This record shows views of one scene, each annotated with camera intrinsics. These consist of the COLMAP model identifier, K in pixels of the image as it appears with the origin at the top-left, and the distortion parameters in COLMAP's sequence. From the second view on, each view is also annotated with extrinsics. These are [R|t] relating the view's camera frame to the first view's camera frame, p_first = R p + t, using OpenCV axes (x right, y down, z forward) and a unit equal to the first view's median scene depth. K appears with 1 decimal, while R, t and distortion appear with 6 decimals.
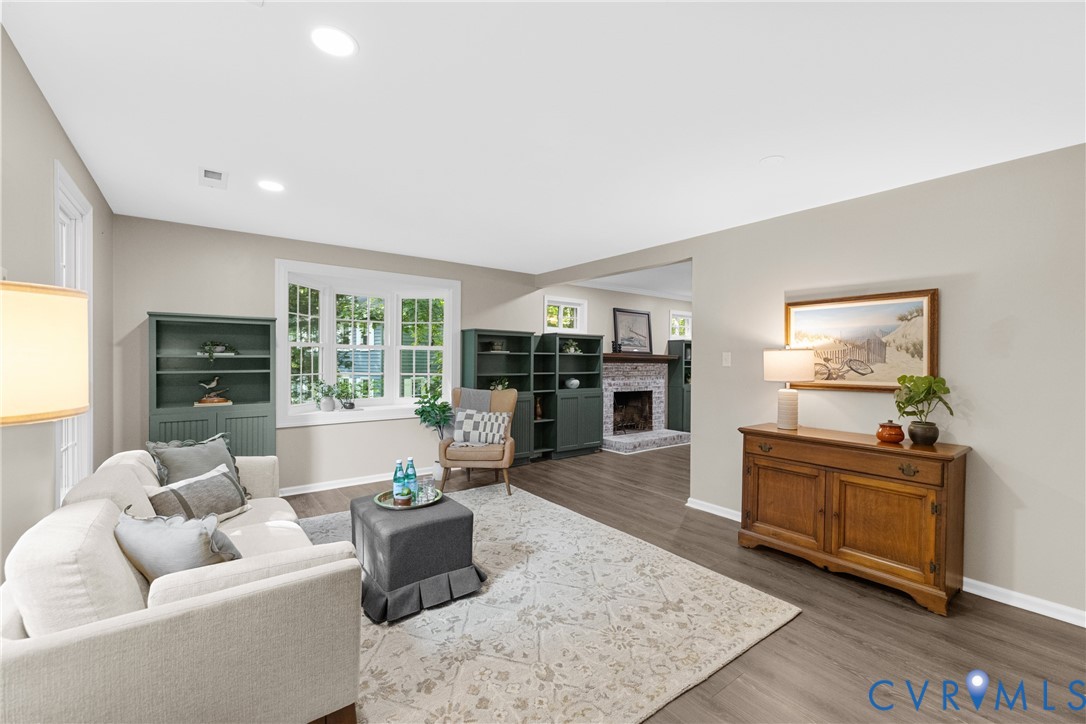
lens RADIAL K [[464.0, 0, 543.7], [0, 464.0, 360.3], [0, 0, 1]] dist [-0.000134, -0.000035]
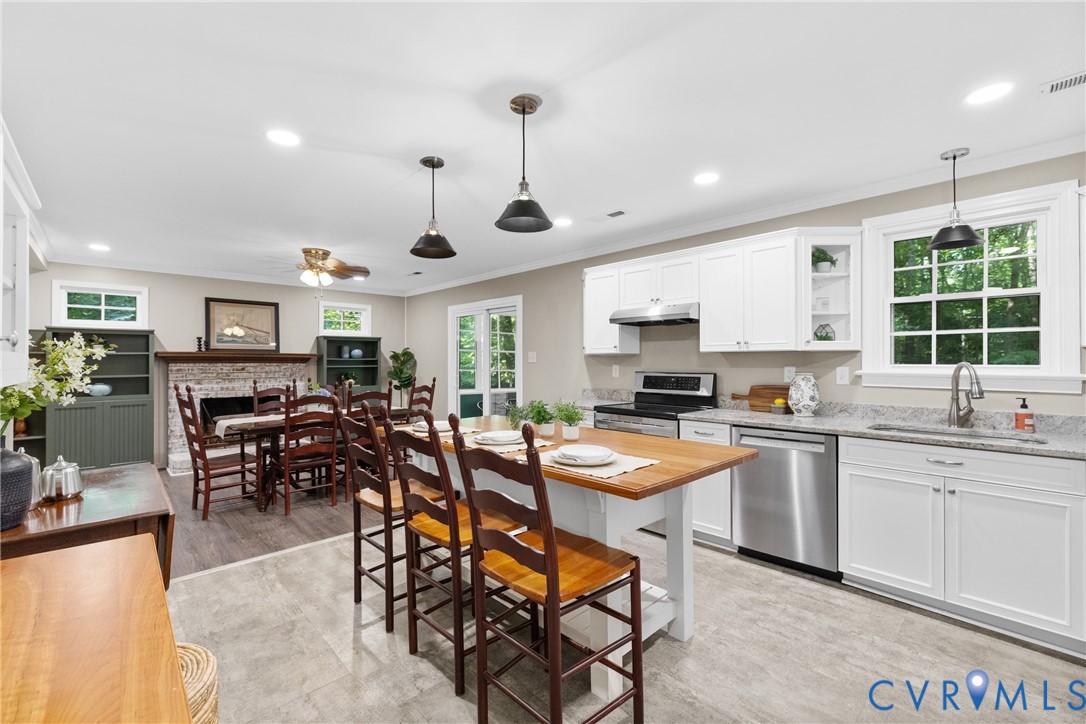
lens RADIAL K [[464.0, 0, 545.1], [0, 464.0, 363.4], [0, 0, 1]] dist [-0.000134, -0.000035]
pose [[0.996095, -0.027915, 0.083762, 0.677082], [0.028928, 0.999522, -0.010907, 0.031633], [-0.083418, 0.013288, 0.996426, 0.119936]]
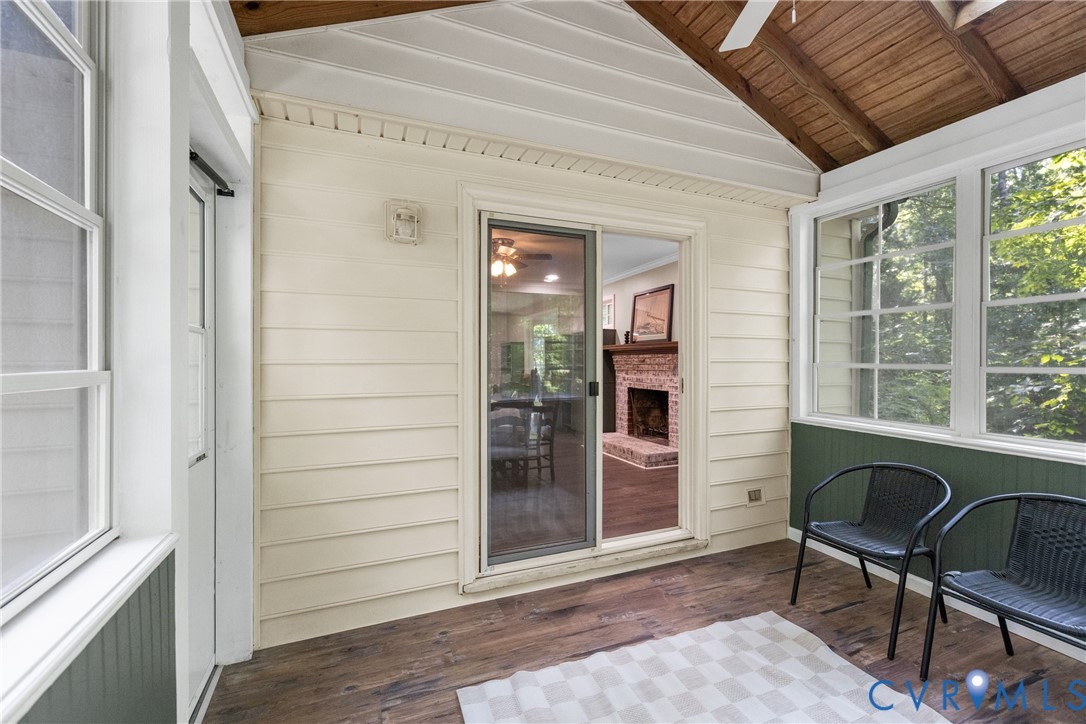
lens RADIAL K [[464.0, 0, 545.1], [0, 464.0, 363.2], [0, 0, 1]] dist [-0.000134, -0.000035]
pose [[-0.256655, -0.016729, -0.966358, 1.037857], [-0.013362, 0.999816, -0.013759, 0.034962], [0.966411, 0.009381, -0.256831, 1.047496]]
